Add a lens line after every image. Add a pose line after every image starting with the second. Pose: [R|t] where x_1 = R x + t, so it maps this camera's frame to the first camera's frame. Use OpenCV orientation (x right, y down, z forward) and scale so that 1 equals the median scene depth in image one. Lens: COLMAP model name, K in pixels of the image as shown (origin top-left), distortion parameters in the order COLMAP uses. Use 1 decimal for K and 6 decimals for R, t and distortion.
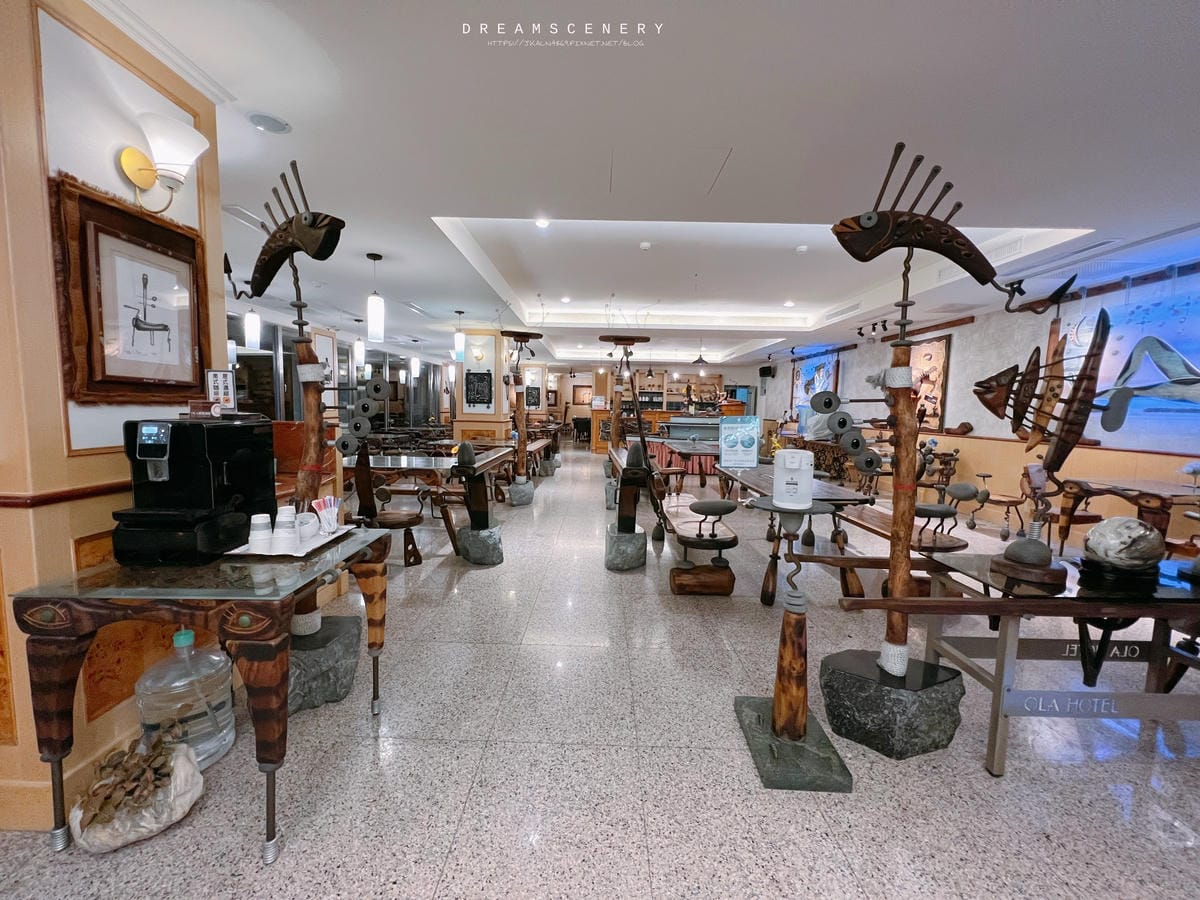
lens RADIAL K [[486.5, 0, 597.5], [0, 486.5, 451.2], [0, 0, 1]] dist [0.000531, 0.000154]
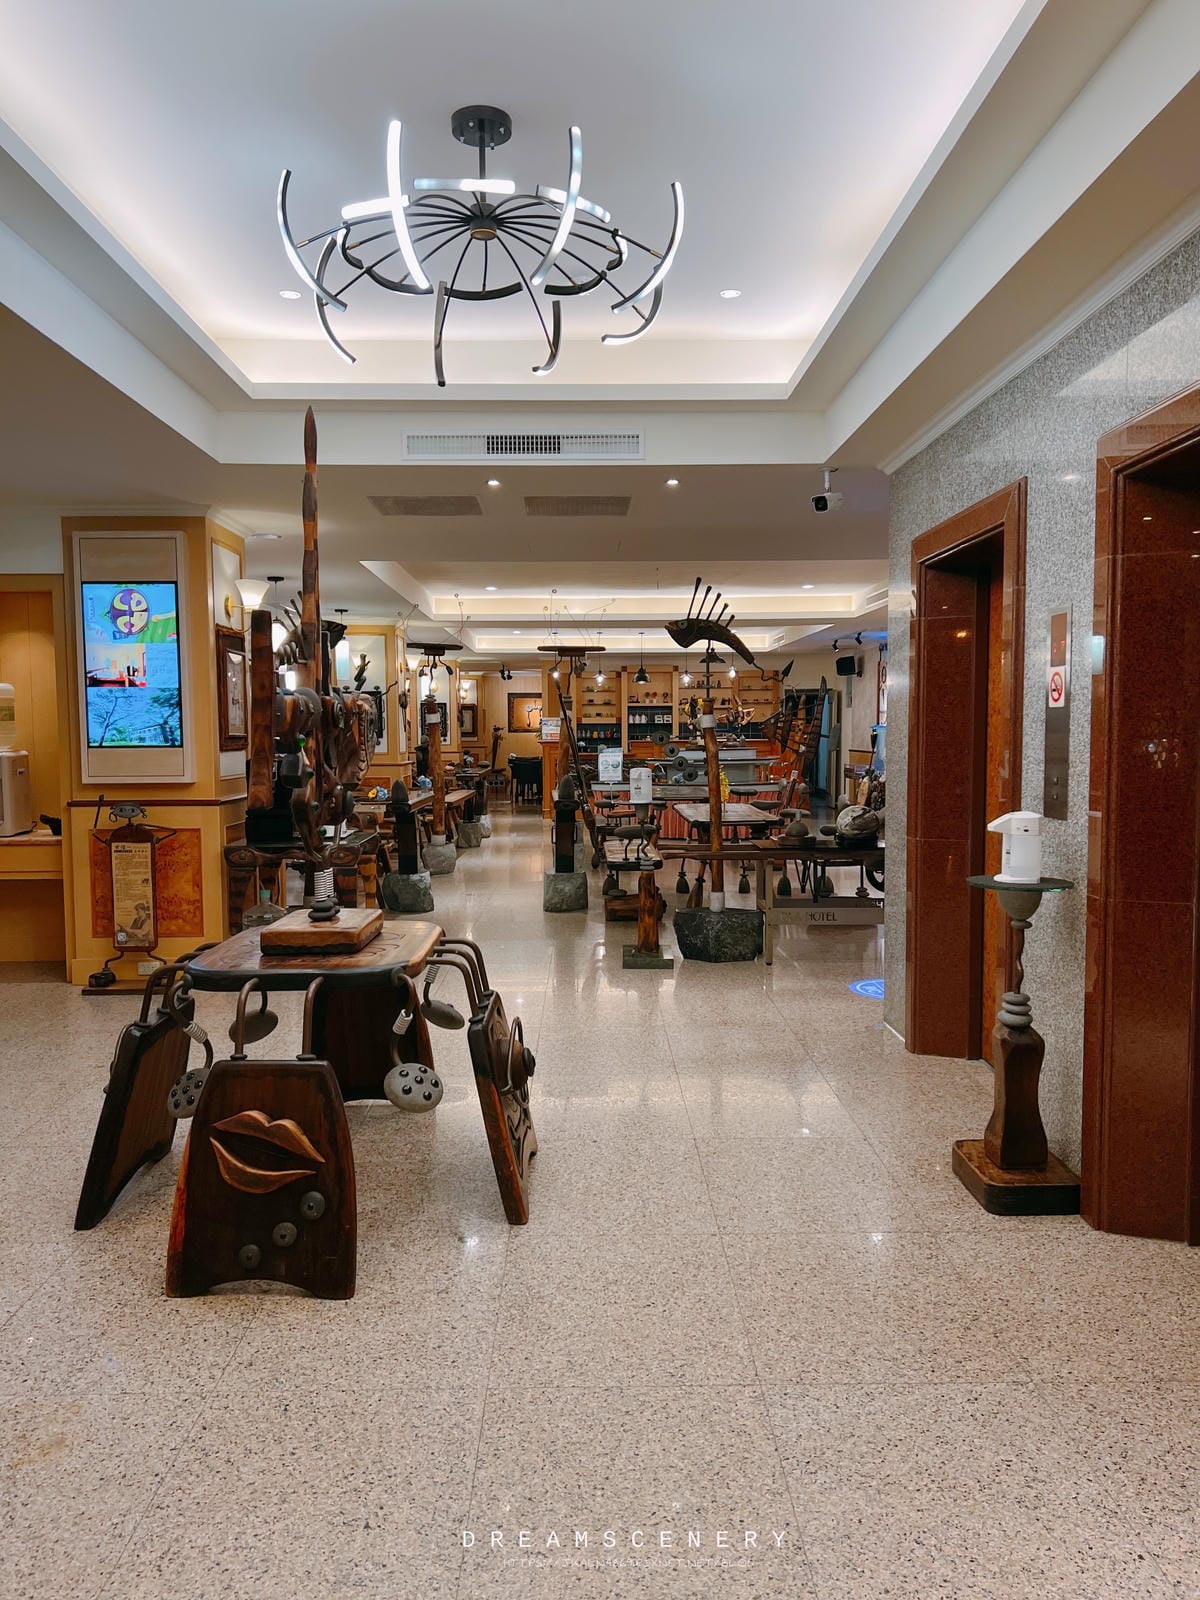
lens RADIAL K [[1191.7, 0, 601.7], [0, 1191.7, 810.7], [0, 0, 1]] dist [0.061223, -0.067148]
pose [[0.999319, -0.028605, 0.023315, 0.165285], [0.029166, 0.999285, -0.024057, 0.211990], [-0.022610, 0.024721, 0.999439, -2.703028]]
